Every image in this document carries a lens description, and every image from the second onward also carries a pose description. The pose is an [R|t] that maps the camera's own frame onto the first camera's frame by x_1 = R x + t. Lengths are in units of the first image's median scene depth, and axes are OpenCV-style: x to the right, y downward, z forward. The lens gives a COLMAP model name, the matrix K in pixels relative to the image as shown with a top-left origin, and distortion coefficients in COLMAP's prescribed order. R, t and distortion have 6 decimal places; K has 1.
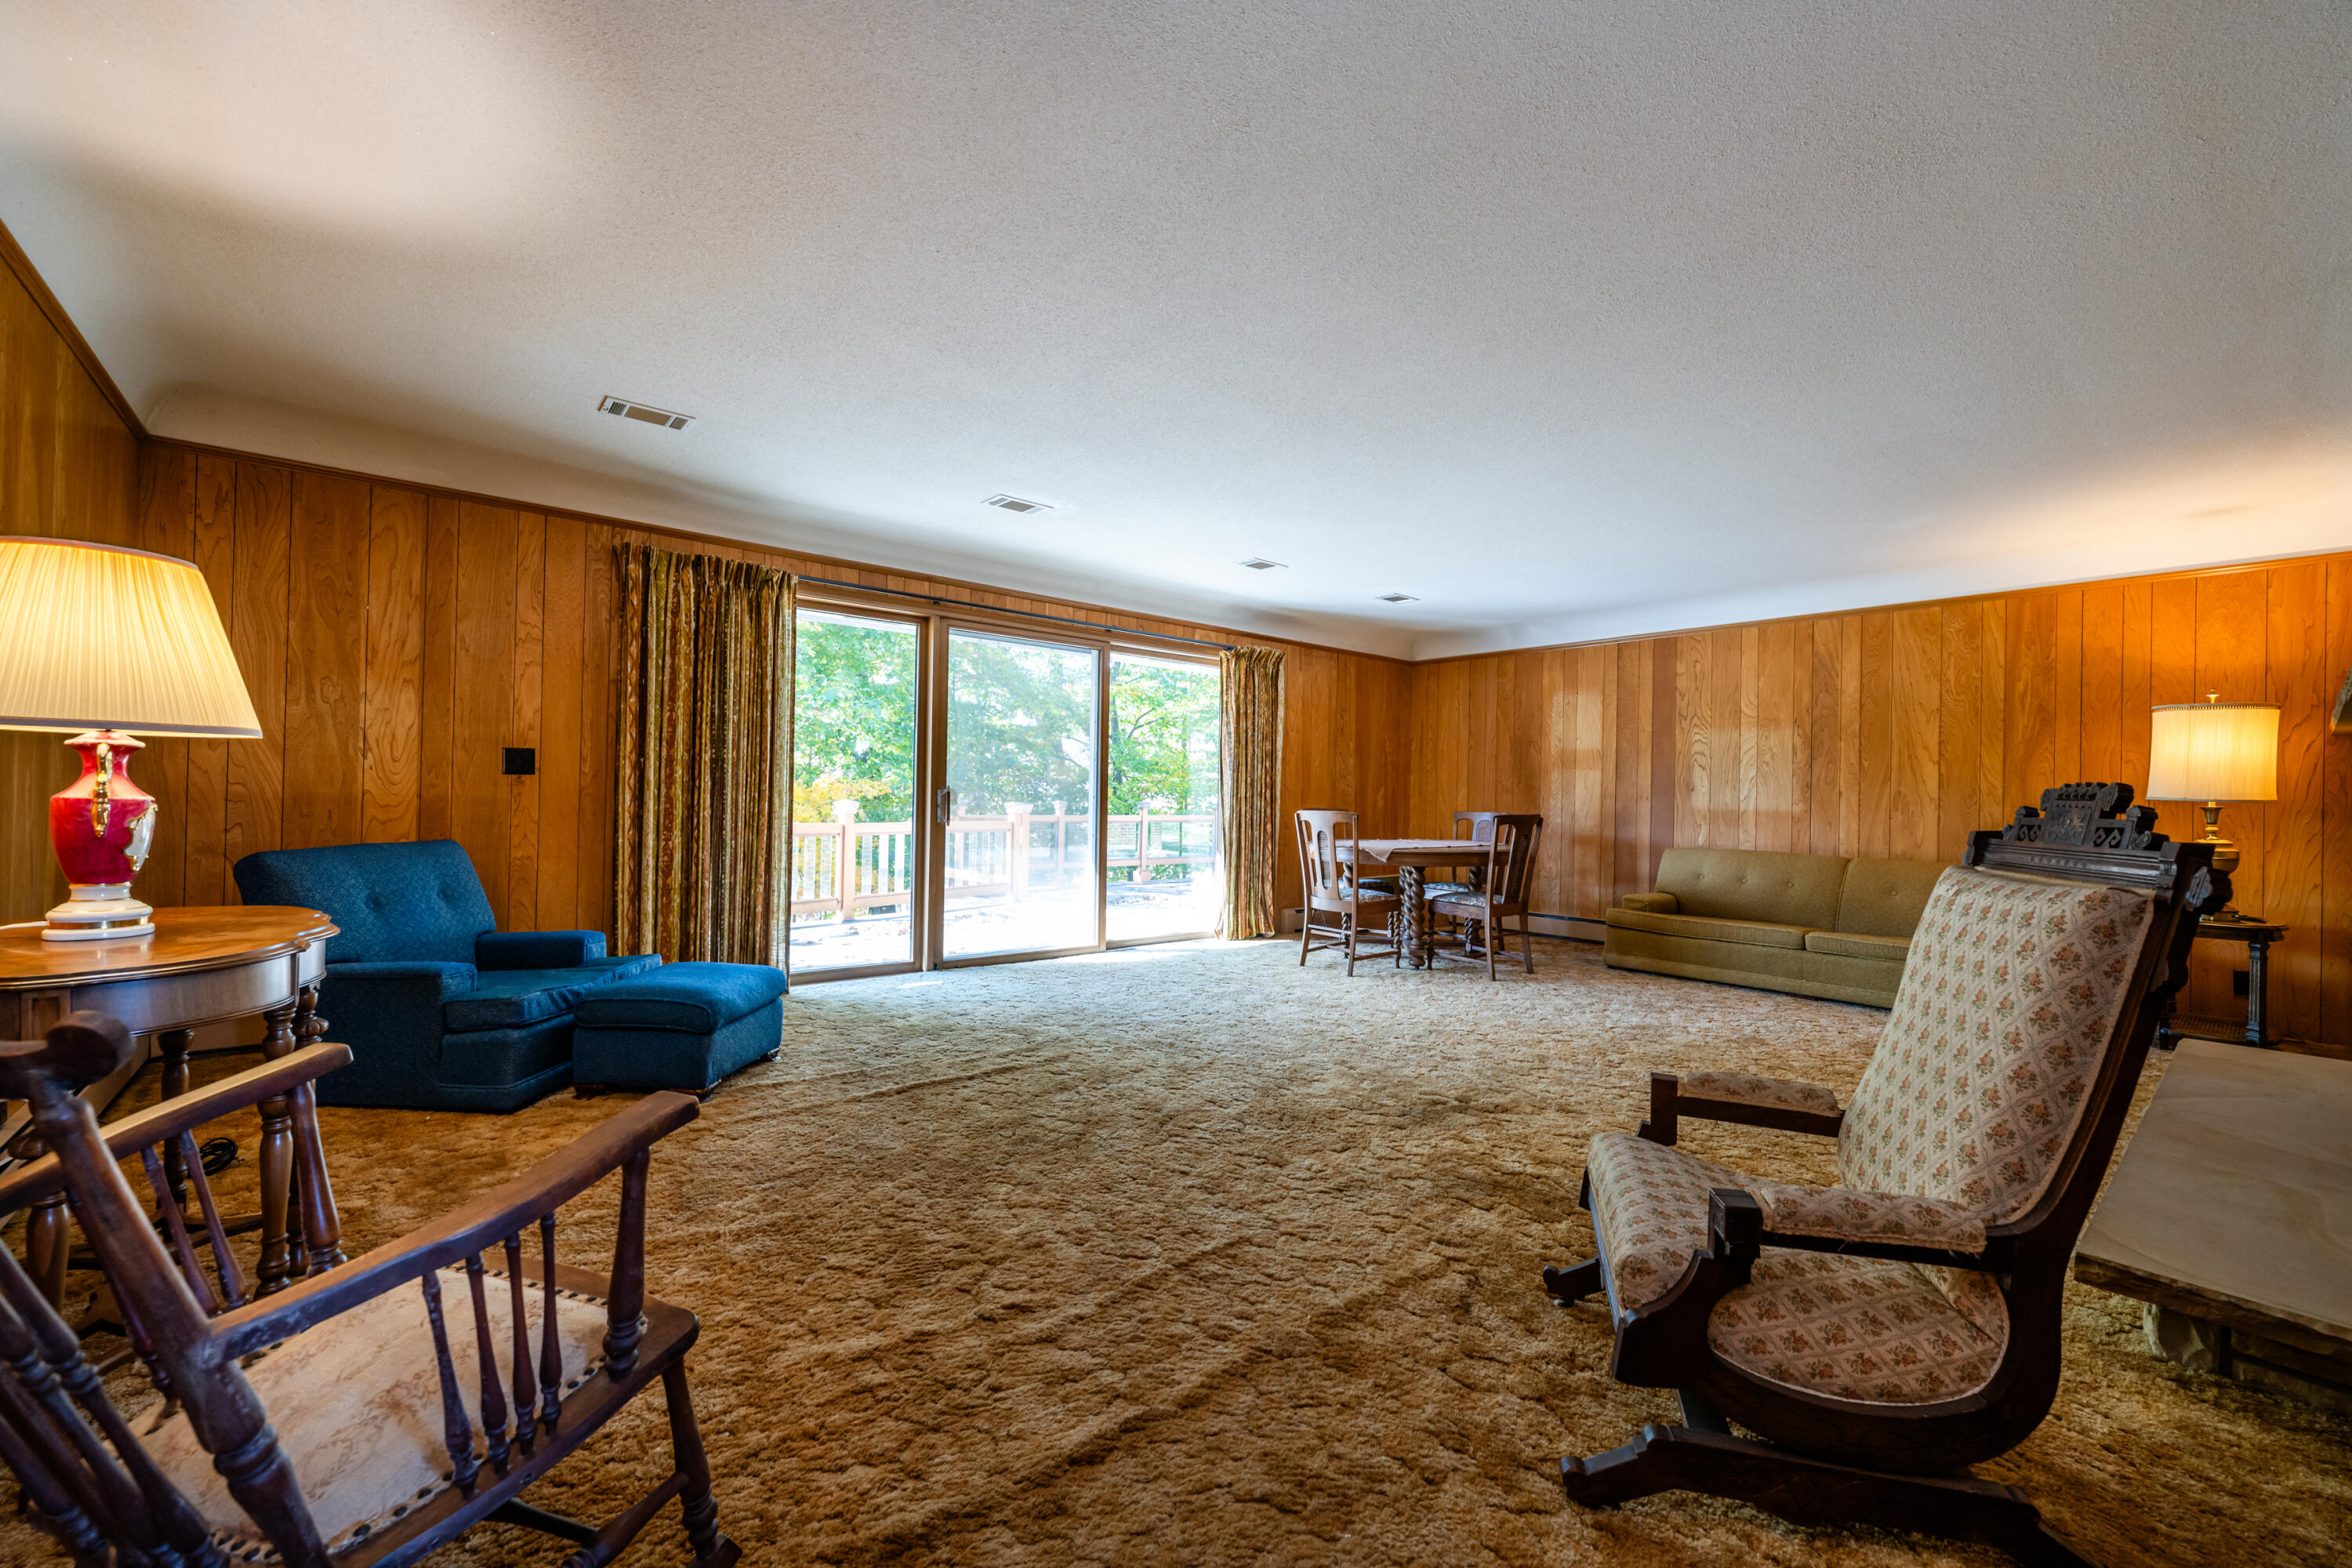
lens RADIAL K [[942.6, 0, 1171.3], [0, 942.6, 791.5], [0, 0, 1]] dist [0.003006, 0.000065]
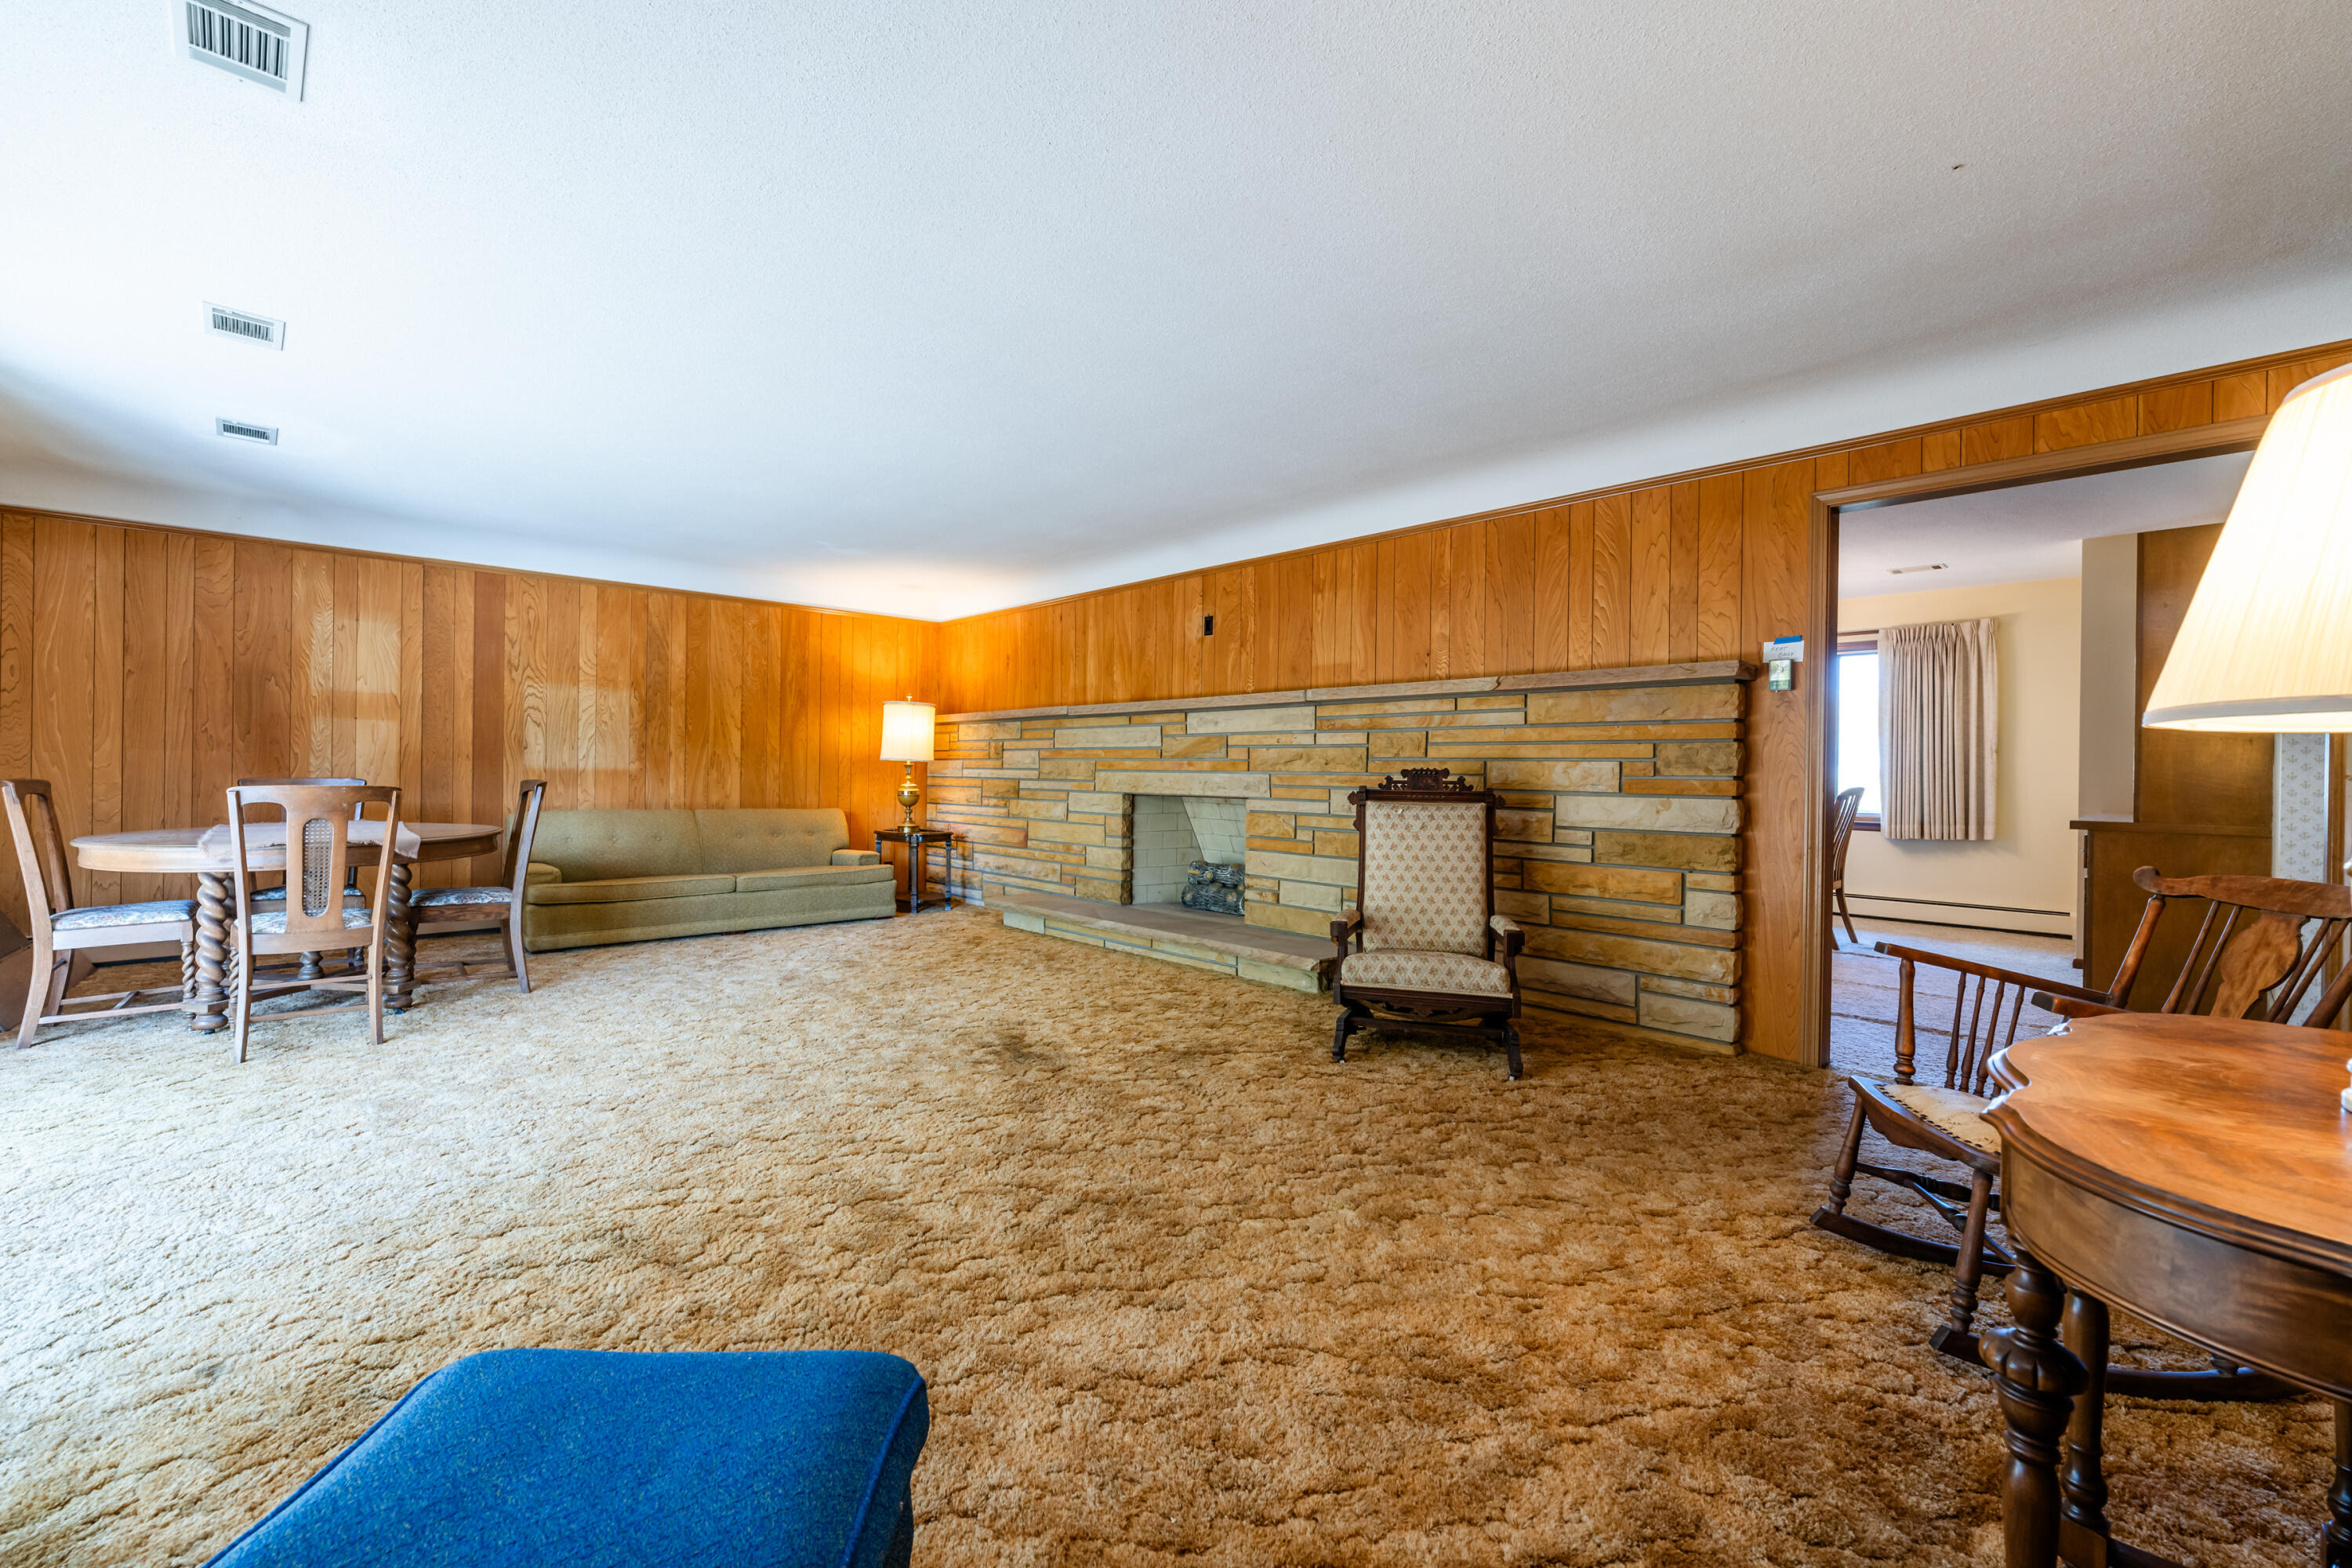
lens RADIAL K [[942.6, 0, 1169.0], [0, 942.6, 770.4], [0, 0, 1]] dist [0.003006, 0.000065]
pose [[-0.045025, -0.016922, 0.998843, -0.464772], [-0.017458, 0.999717, 0.016150, -0.006490], [-0.998833, -0.016710, -0.045308, 0.503254]]
